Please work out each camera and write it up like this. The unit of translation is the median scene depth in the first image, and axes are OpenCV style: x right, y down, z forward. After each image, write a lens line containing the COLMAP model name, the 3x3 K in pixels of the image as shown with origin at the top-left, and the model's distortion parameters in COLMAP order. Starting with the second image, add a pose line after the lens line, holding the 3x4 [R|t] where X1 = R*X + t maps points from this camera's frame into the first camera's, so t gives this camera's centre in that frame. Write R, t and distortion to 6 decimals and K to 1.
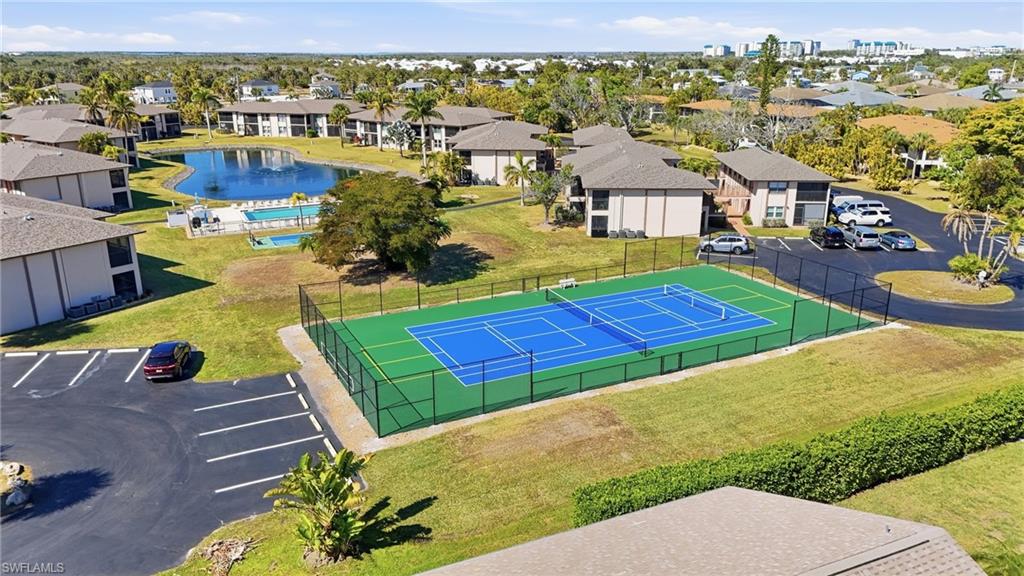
lens RADIAL K [[753.7, 0, 513.8], [0, 753.7, 287.5], [0, 0, 1]] dist [0.081659, -0.075326]
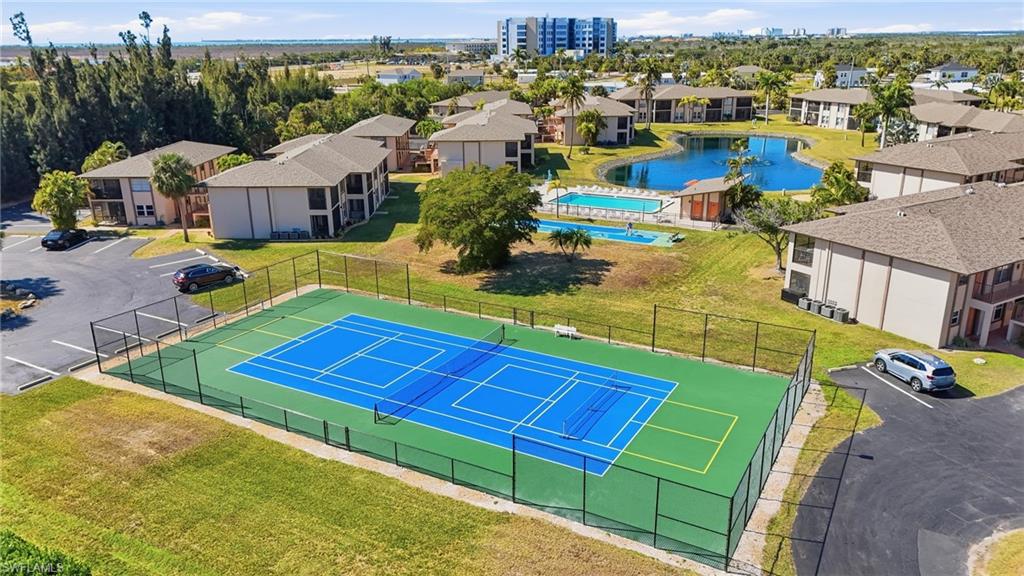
lens RADIAL K [[753.7, 0, 513.8], [0, 753.7, 287.5], [0, 0, 1]] dist [0.081659, -0.075326]
pose [[0.561144, 0.255106, -0.787425, 0.611199], [-0.238066, 0.960865, 0.141642, -0.139657], [0.792743, 0.107978, 0.599916, 0.445815]]
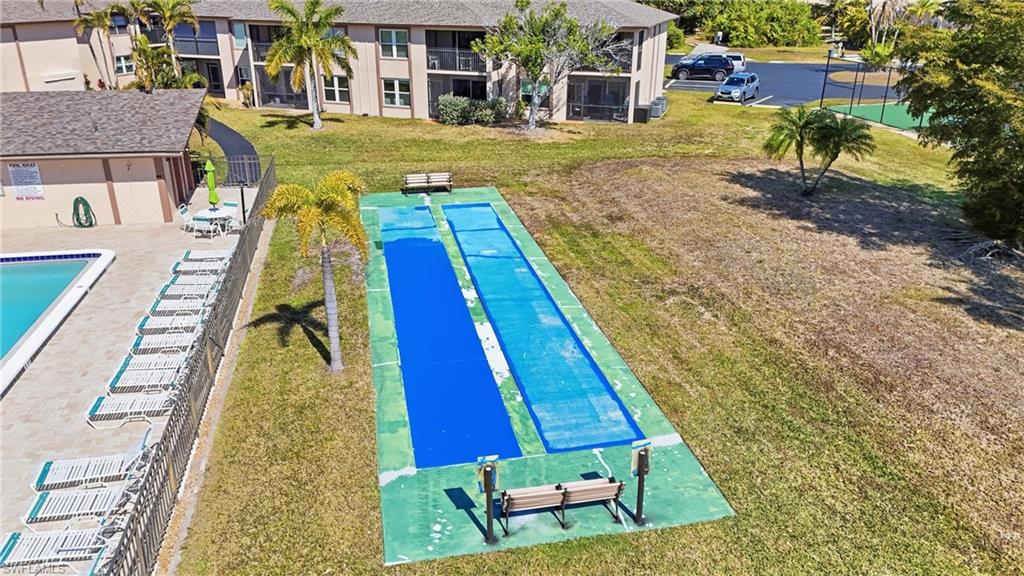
lens RADIAL K [[753.7, 0, 513.8], [0, 753.7, 287.5], [0, 0, 1]] dist [0.081659, -0.075326]
pose [[0.257814, -0.355363, 0.898471, -0.530219], [0.281989, 0.917095, 0.281813, -0.164747], [-0.924129, 0.180703, 0.336648, 1.090323]]
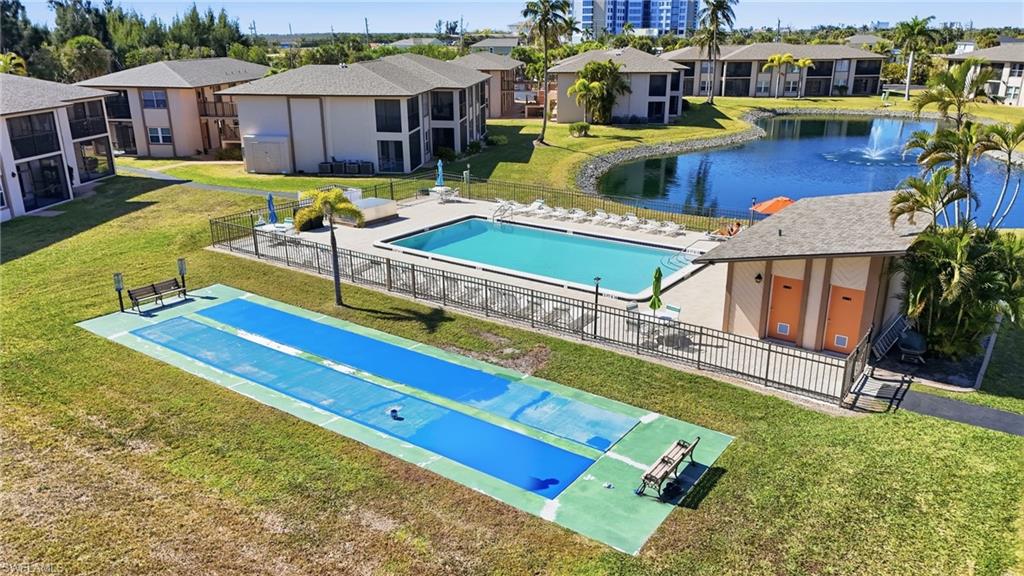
lens RADIAL K [[753.7, 0, 513.8], [0, 753.7, 287.5], [0, 0, 1]] dist [0.081659, -0.075326]
pose [[0.467651, 0.281761, -0.837803, 0.030377], [-0.262723, 0.949306, 0.172611, -0.192624], [0.843966, 0.139388, 0.517969, 1.095548]]
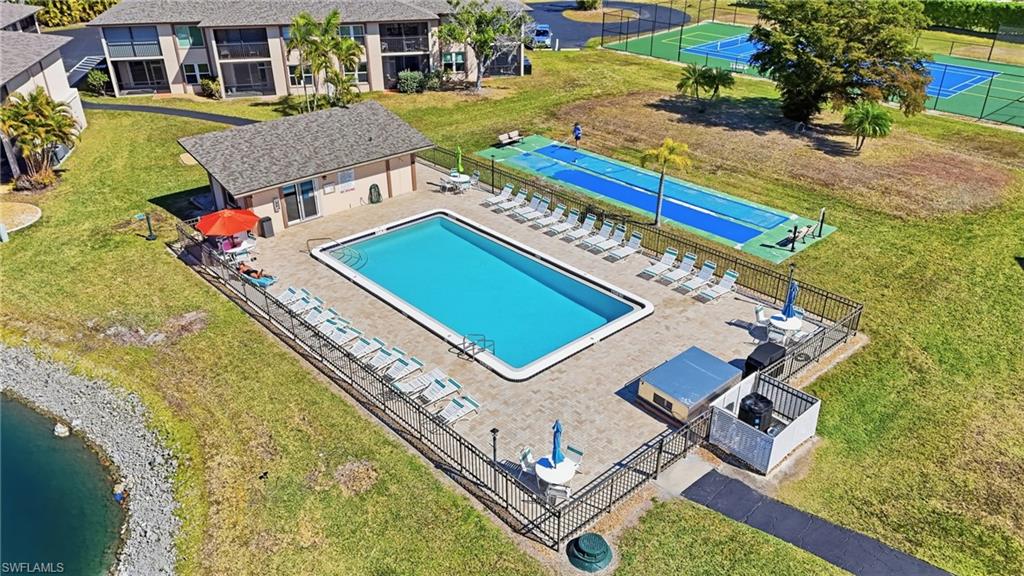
lens RADIAL K [[753.7, 0, 513.8], [0, 753.7, 287.5], [0, 0, 1]] dist [0.081659, -0.075326]
pose [[-0.274190, -0.454002, 0.847763, -0.789104], [0.290369, 0.801319, 0.523043, -0.366222], [-0.916791, 0.389577, -0.087886, 1.382711]]
